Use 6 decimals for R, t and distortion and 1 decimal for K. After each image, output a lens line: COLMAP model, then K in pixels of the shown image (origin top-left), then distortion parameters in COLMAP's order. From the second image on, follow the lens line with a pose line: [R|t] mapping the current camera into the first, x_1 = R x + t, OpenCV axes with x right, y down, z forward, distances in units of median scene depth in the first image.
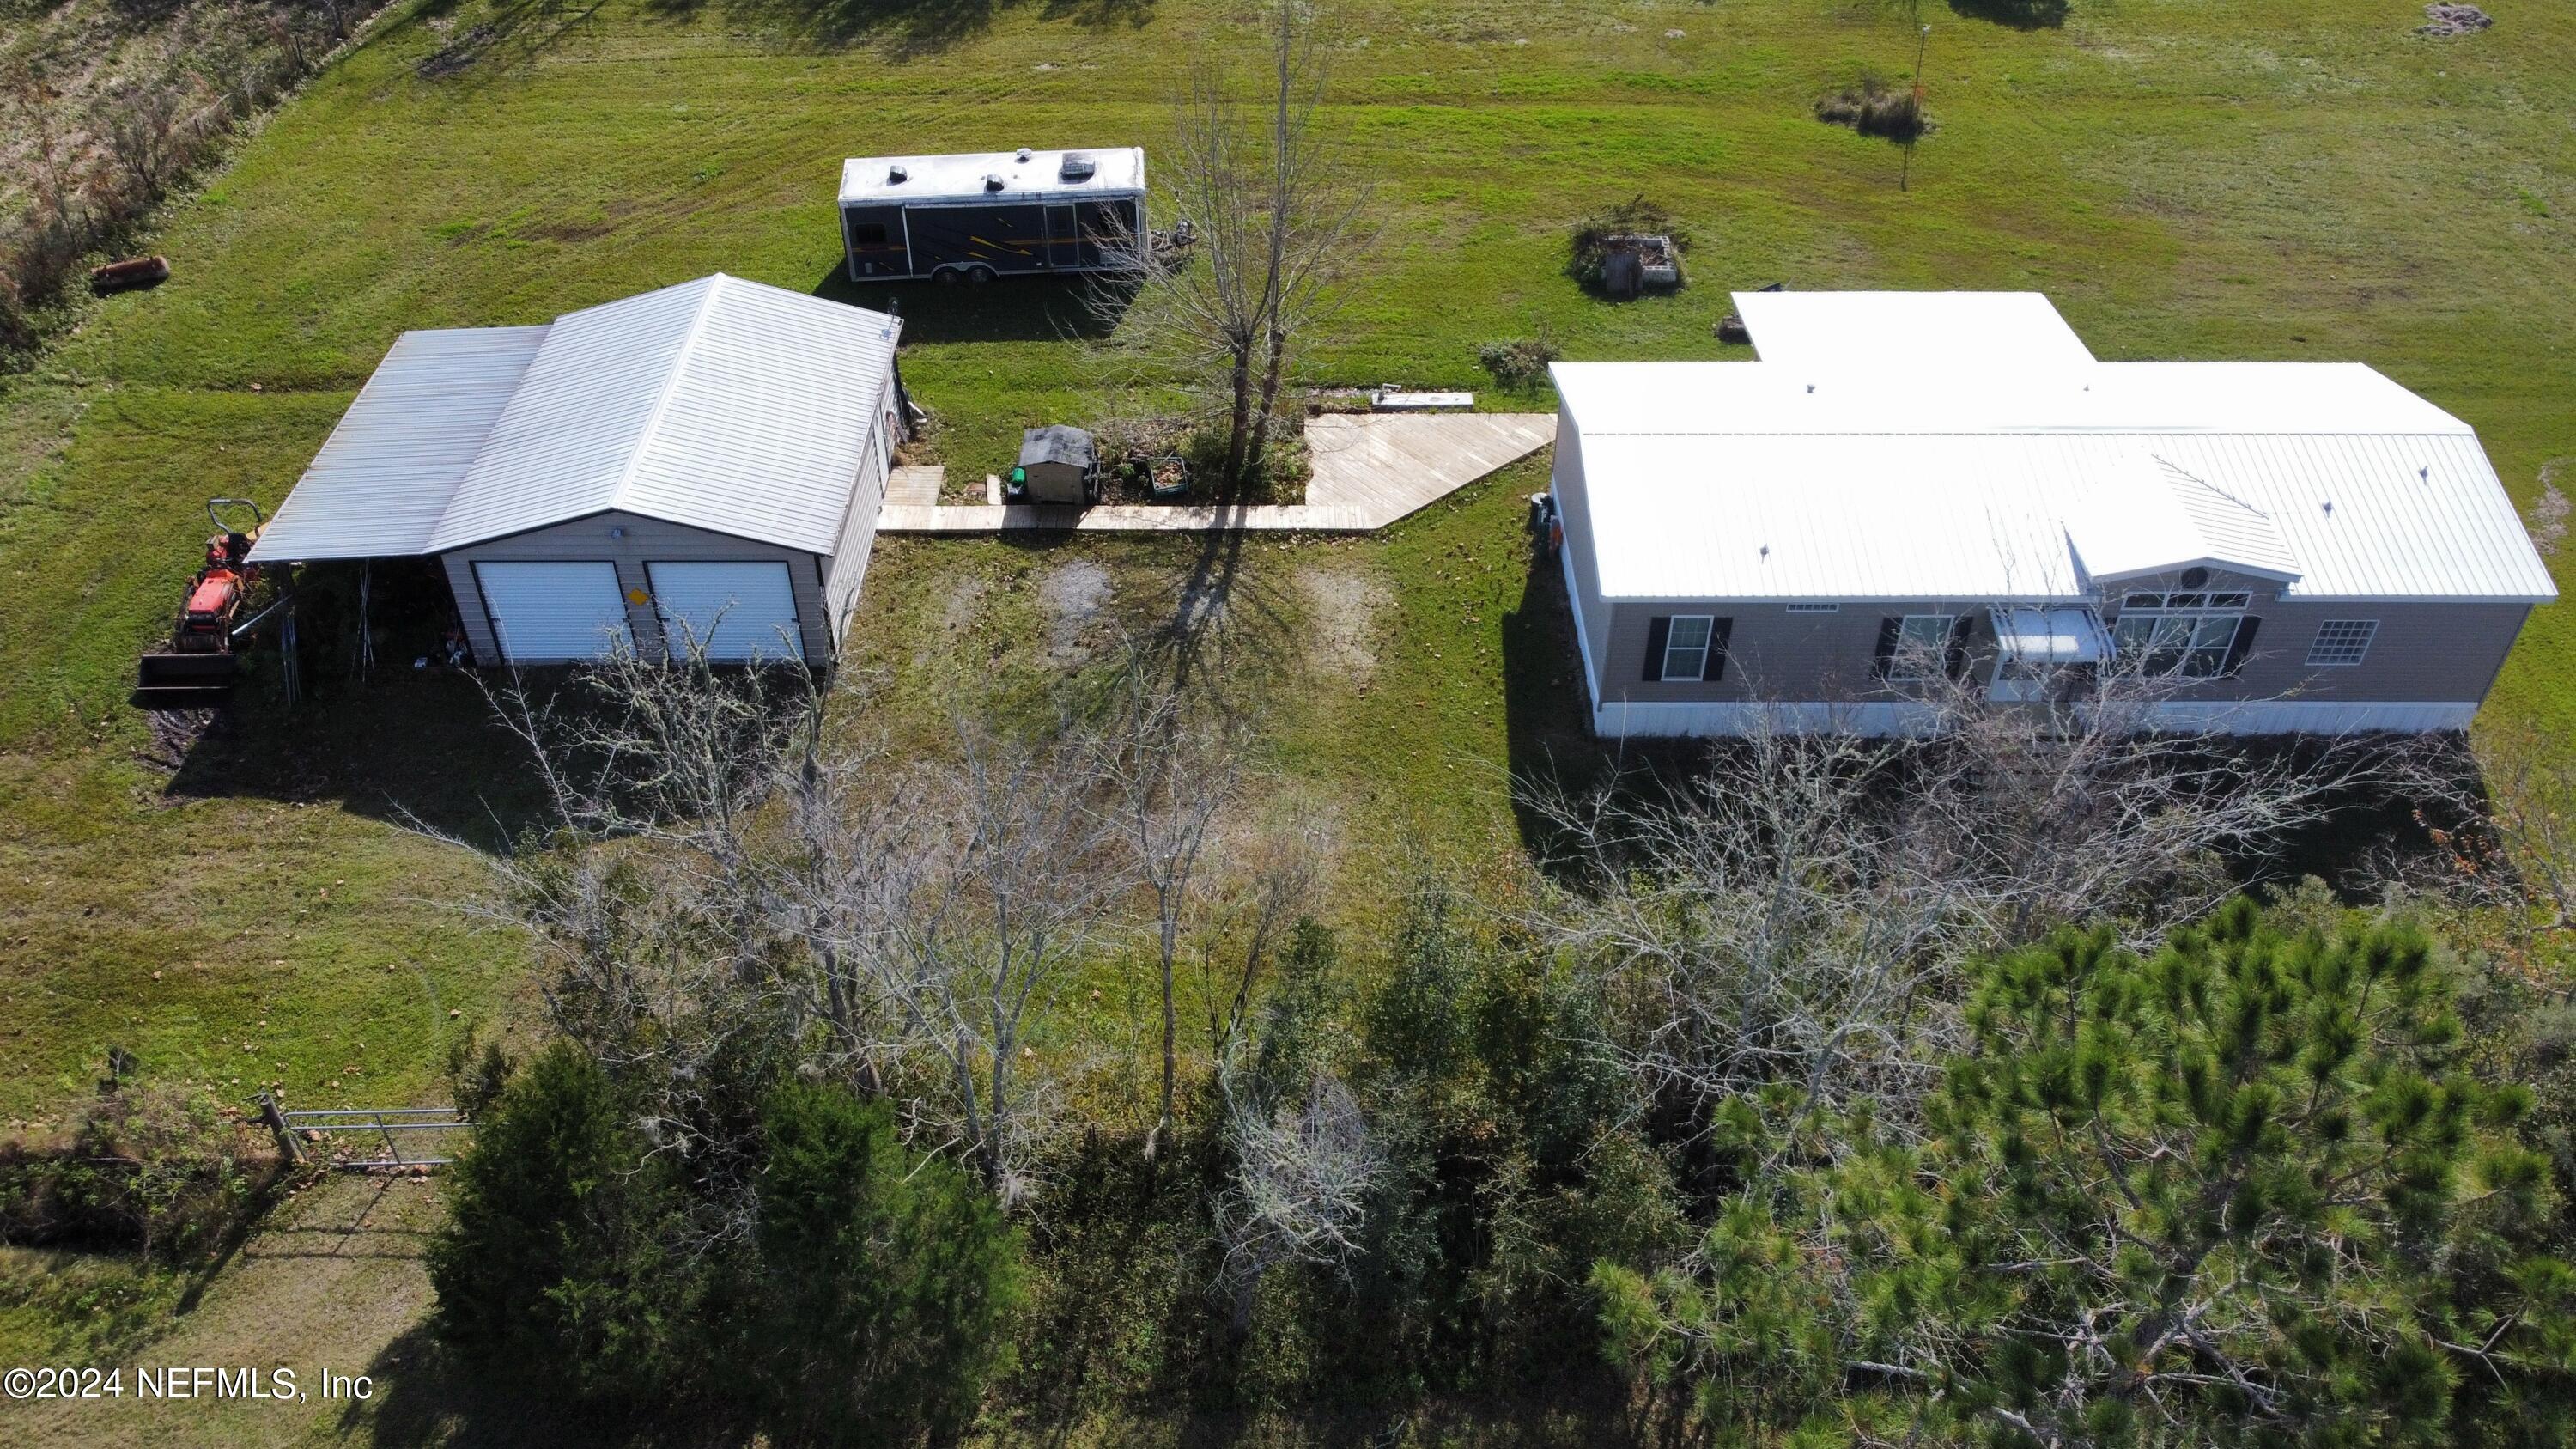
lens RADIAL K [[1940.7, 0, 1279.8], [0, 1940.7, 729.7], [0, 0, 1]] dist [-0.002792, -0.006094]
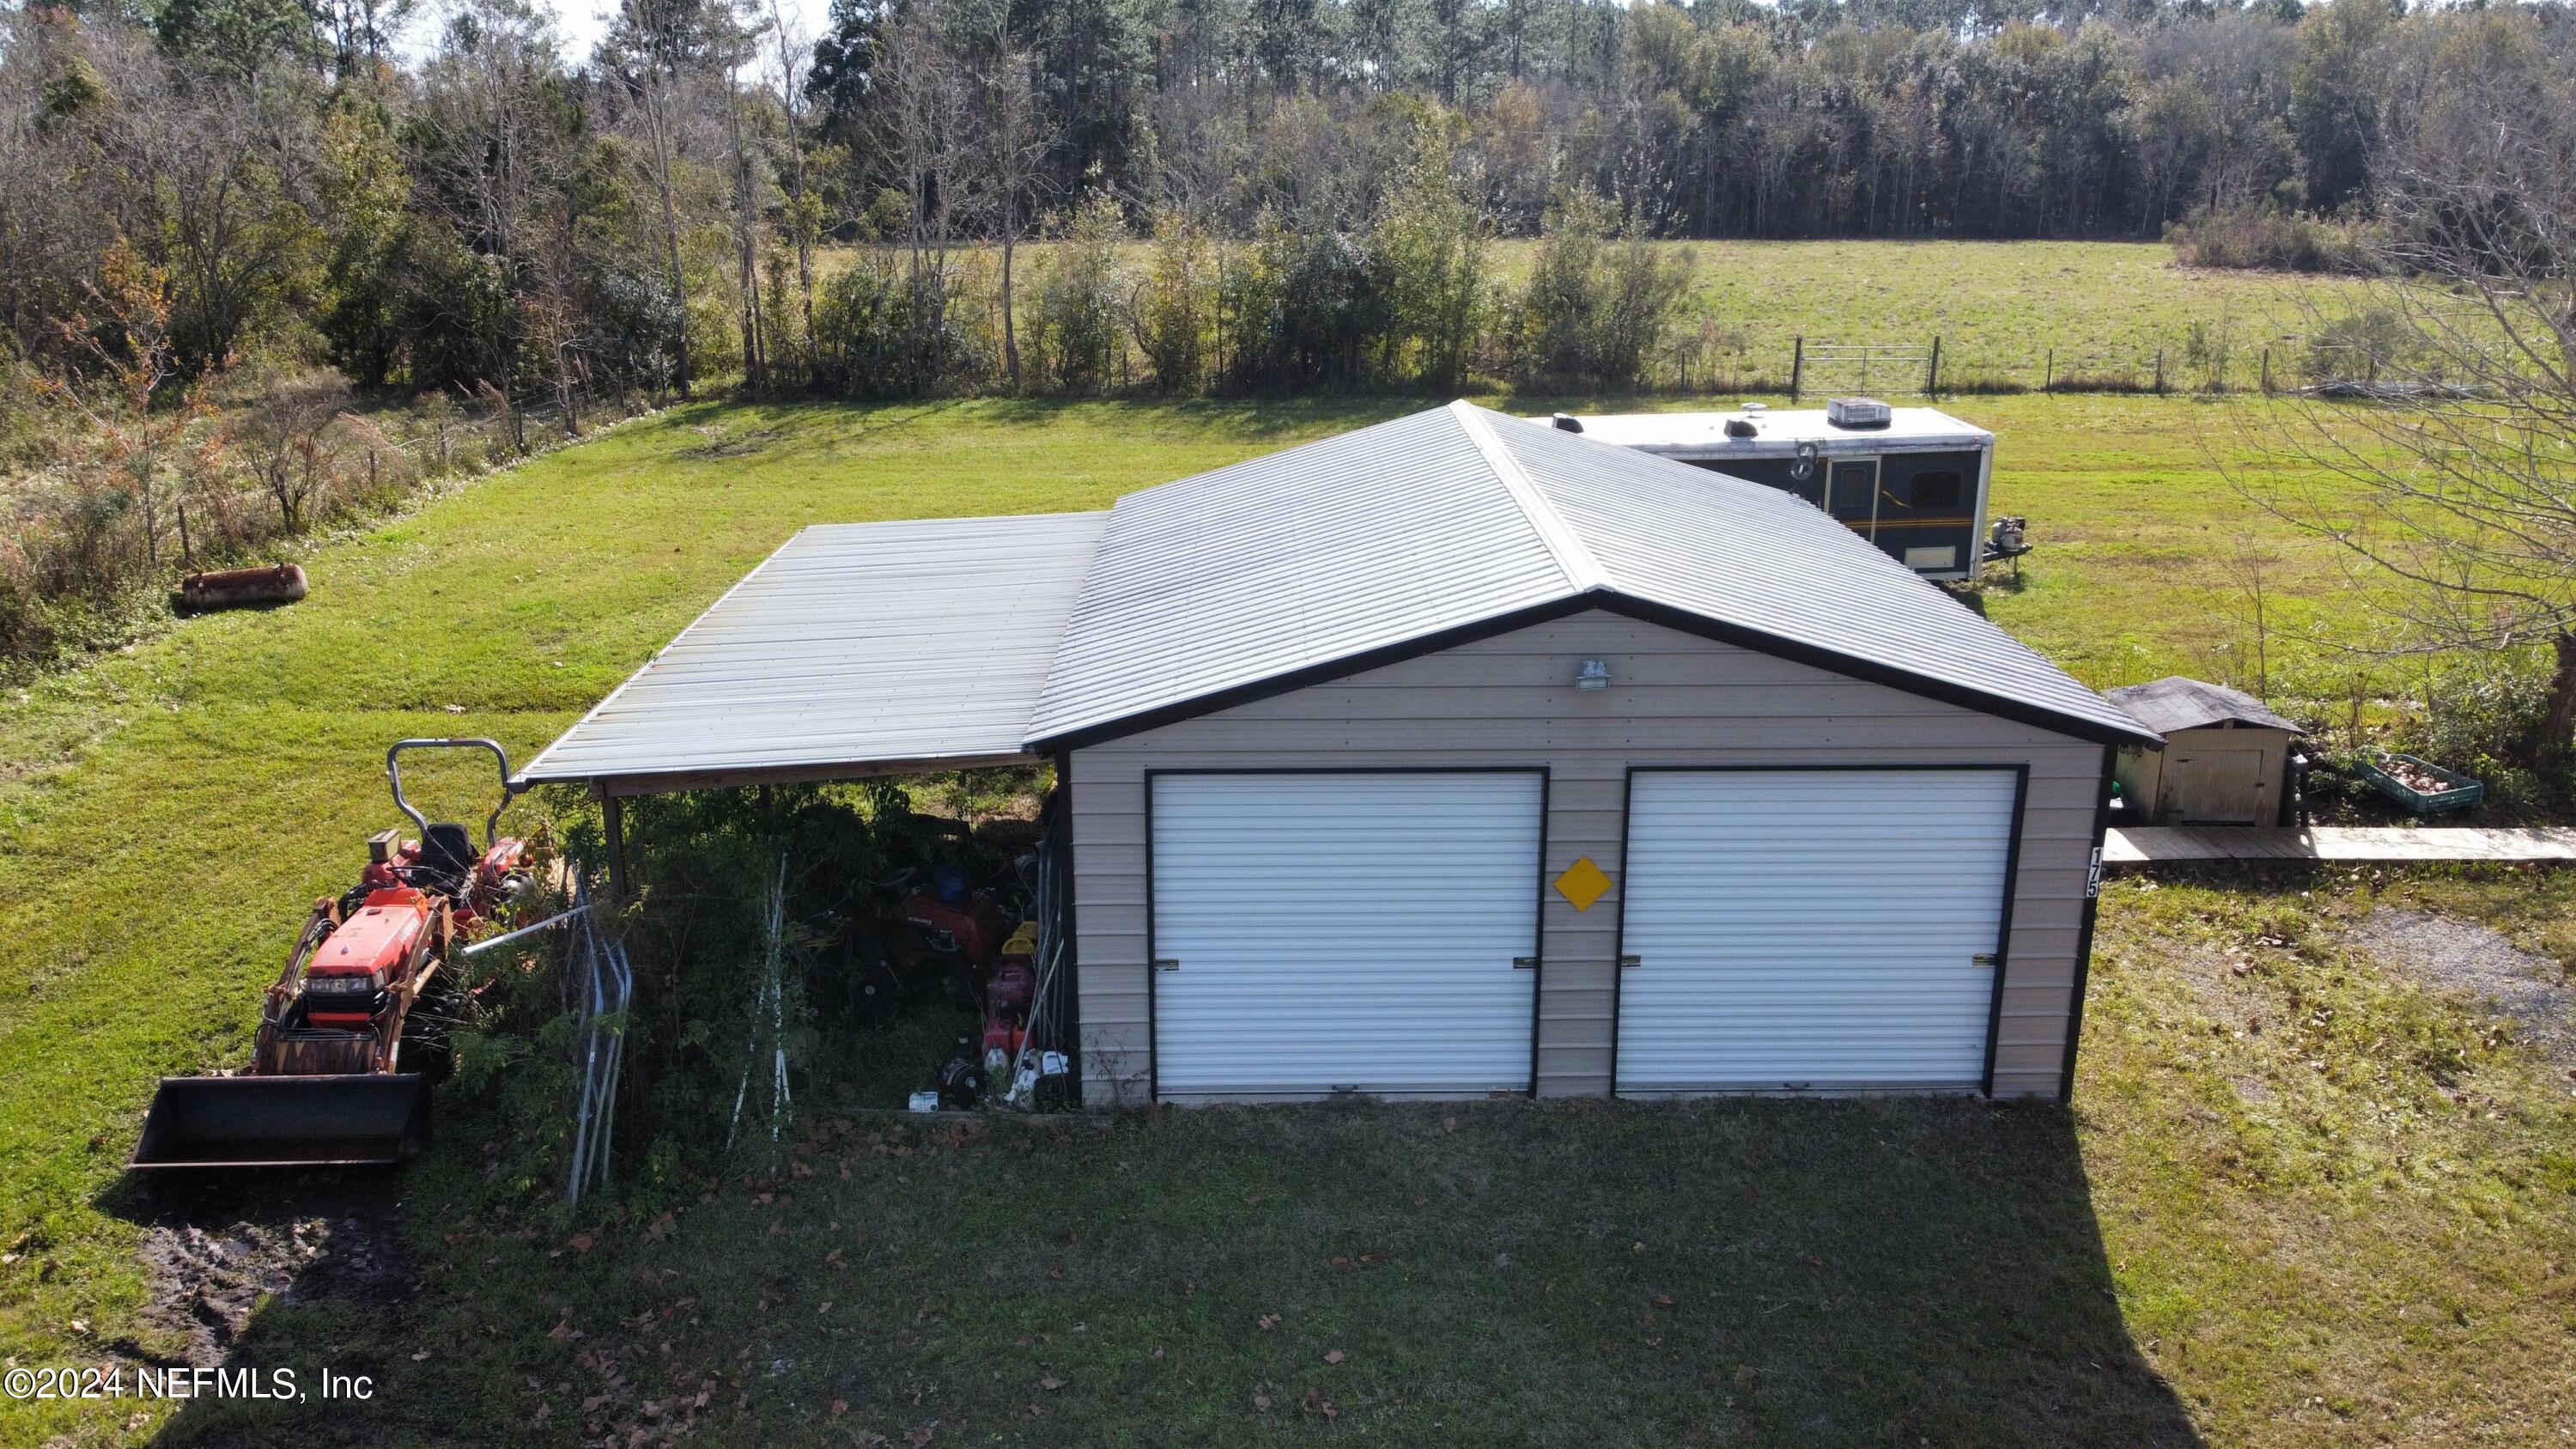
lens RADIAL K [[1940.7, 0, 1282.2], [0, 1940.7, 726.6], [0, 0, 1]] dist [-0.002792, -0.006094]
pose [[0.999945, -0.007424, 0.007358, -0.342175], [0.009735, 0.917781, -0.396968, 0.041794], [-0.003806, 0.397018, 0.917803, 0.577164]]
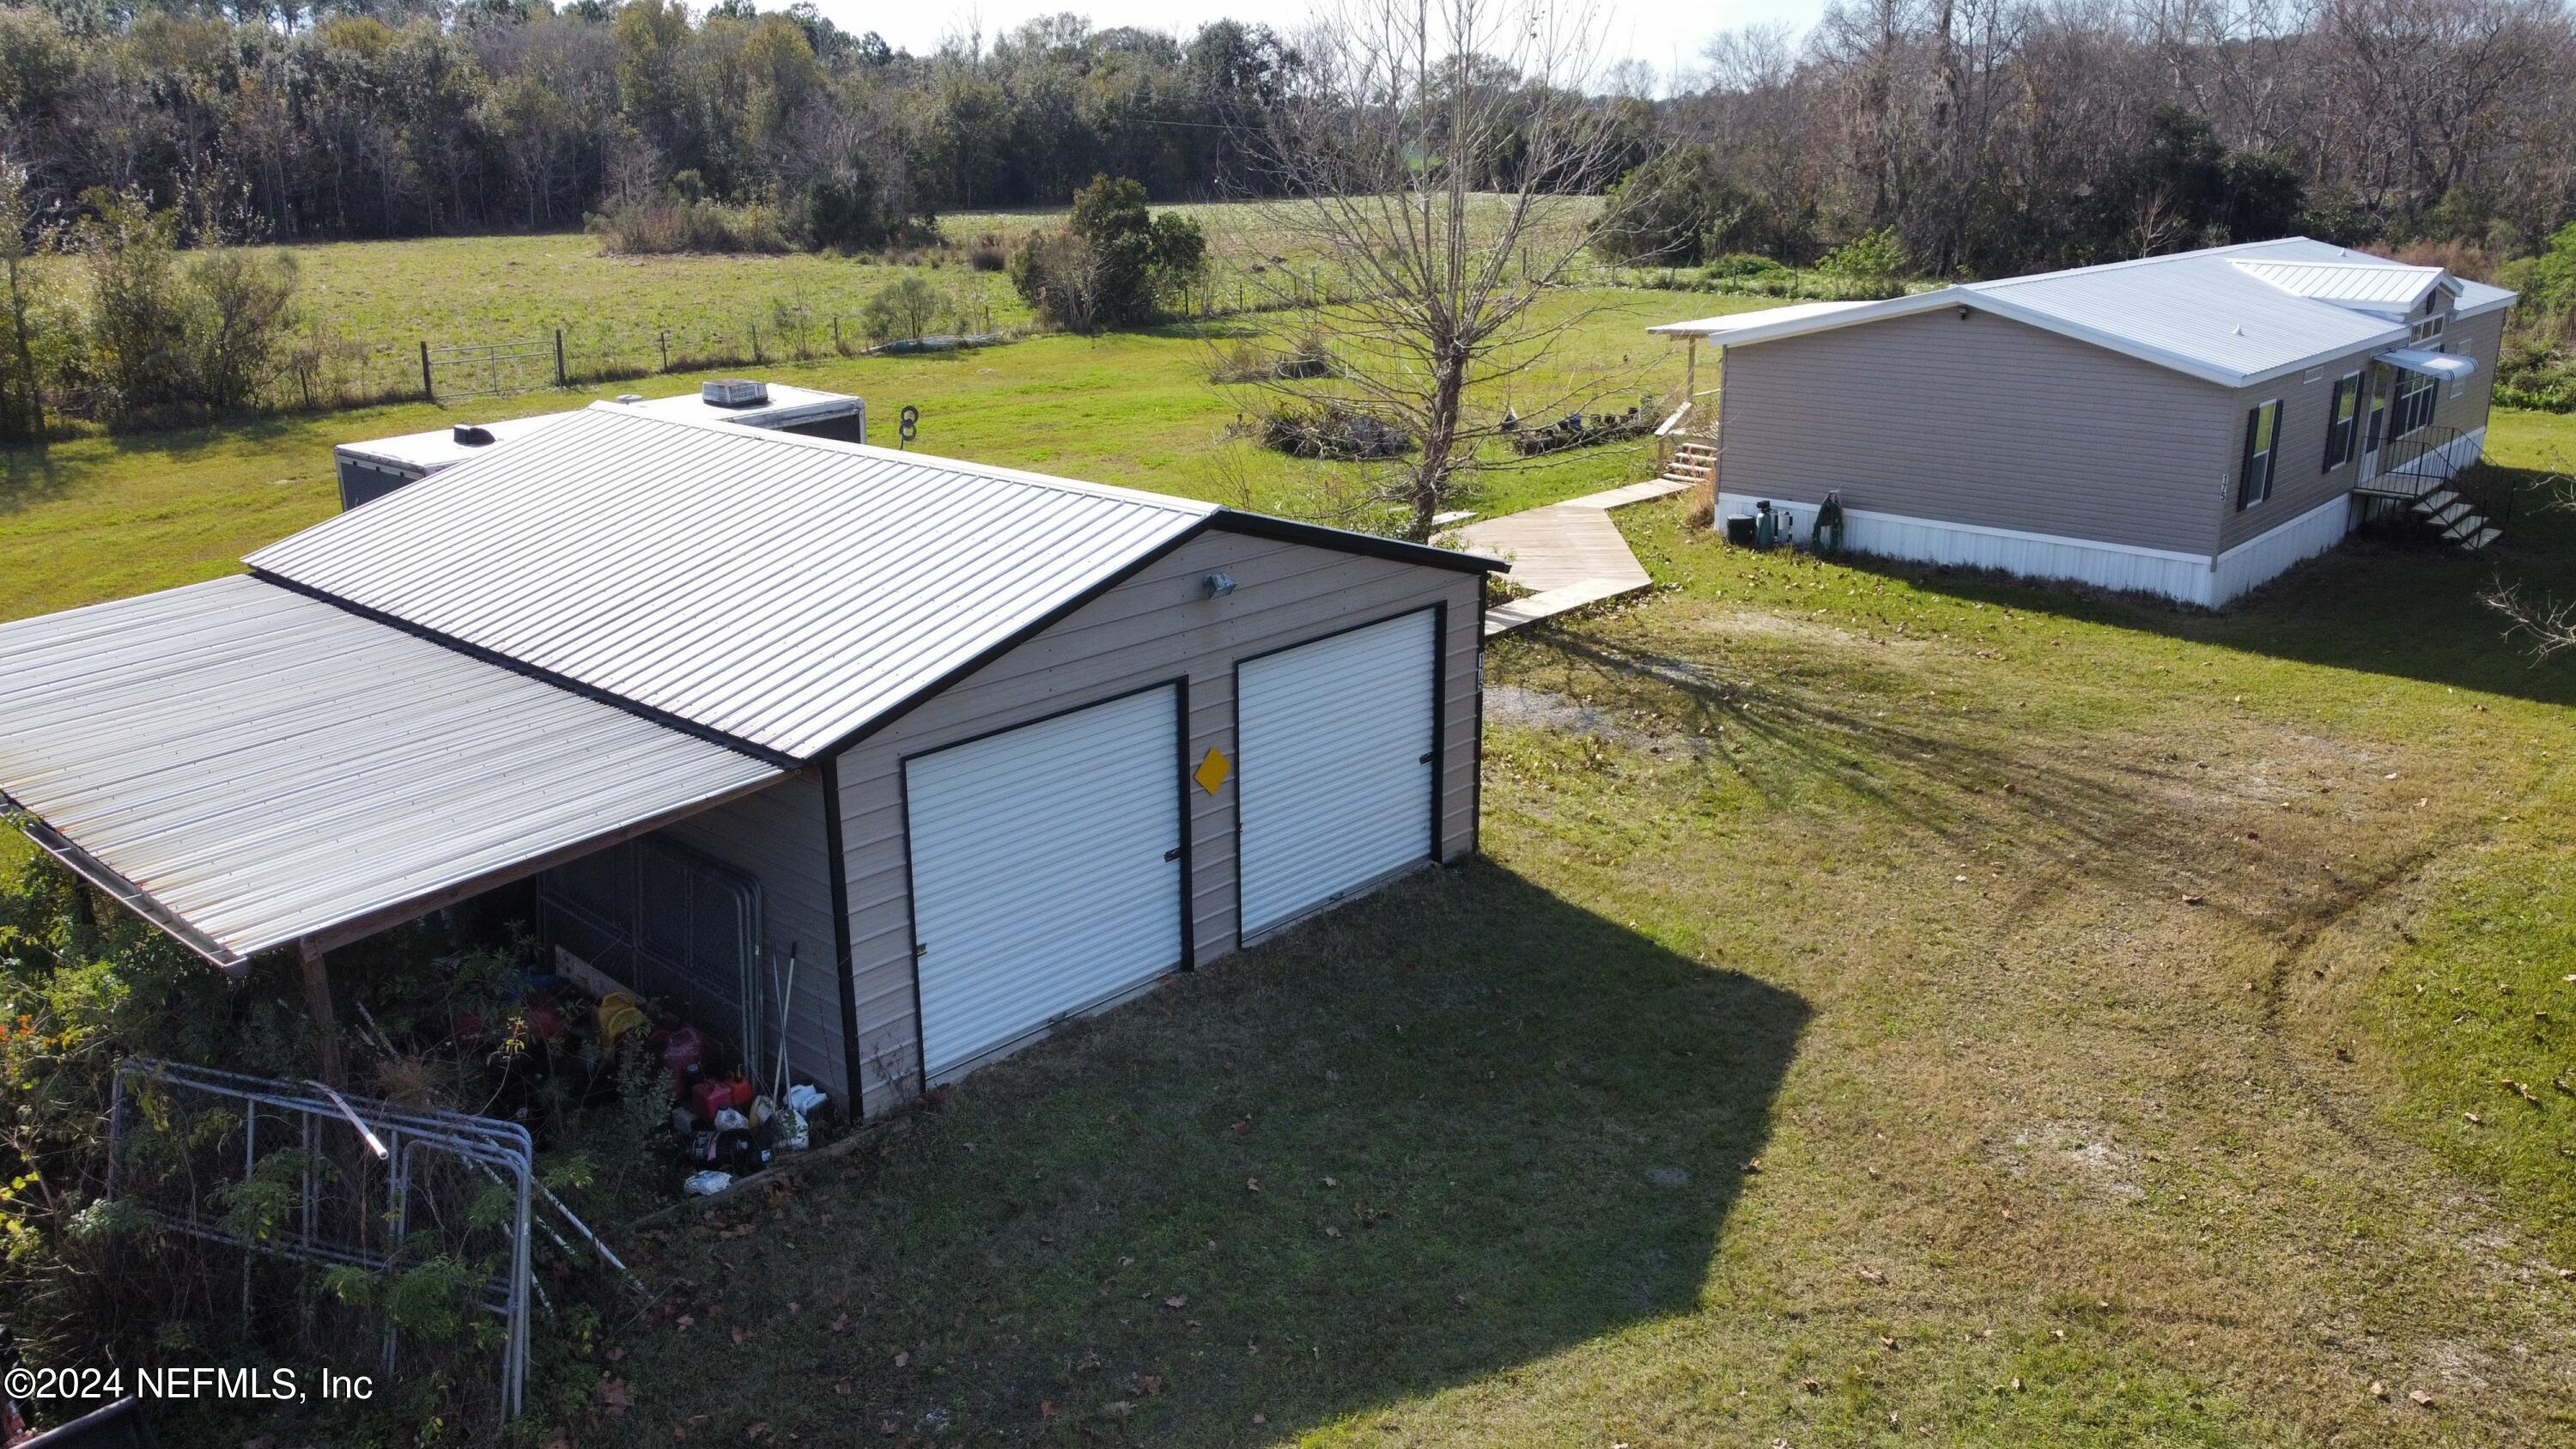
lens RADIAL K [[1940.7, 0, 1285.5], [0, 1940.7, 728.8], [0, 0, 1]] dist [-0.002792, -0.006094]
pose [[0.674960, -0.227201, 0.702003, -0.536932], [0.484647, 0.853912, -0.189612, 0.009255], [-0.556369, 0.468204, 0.686469, 0.615561]]
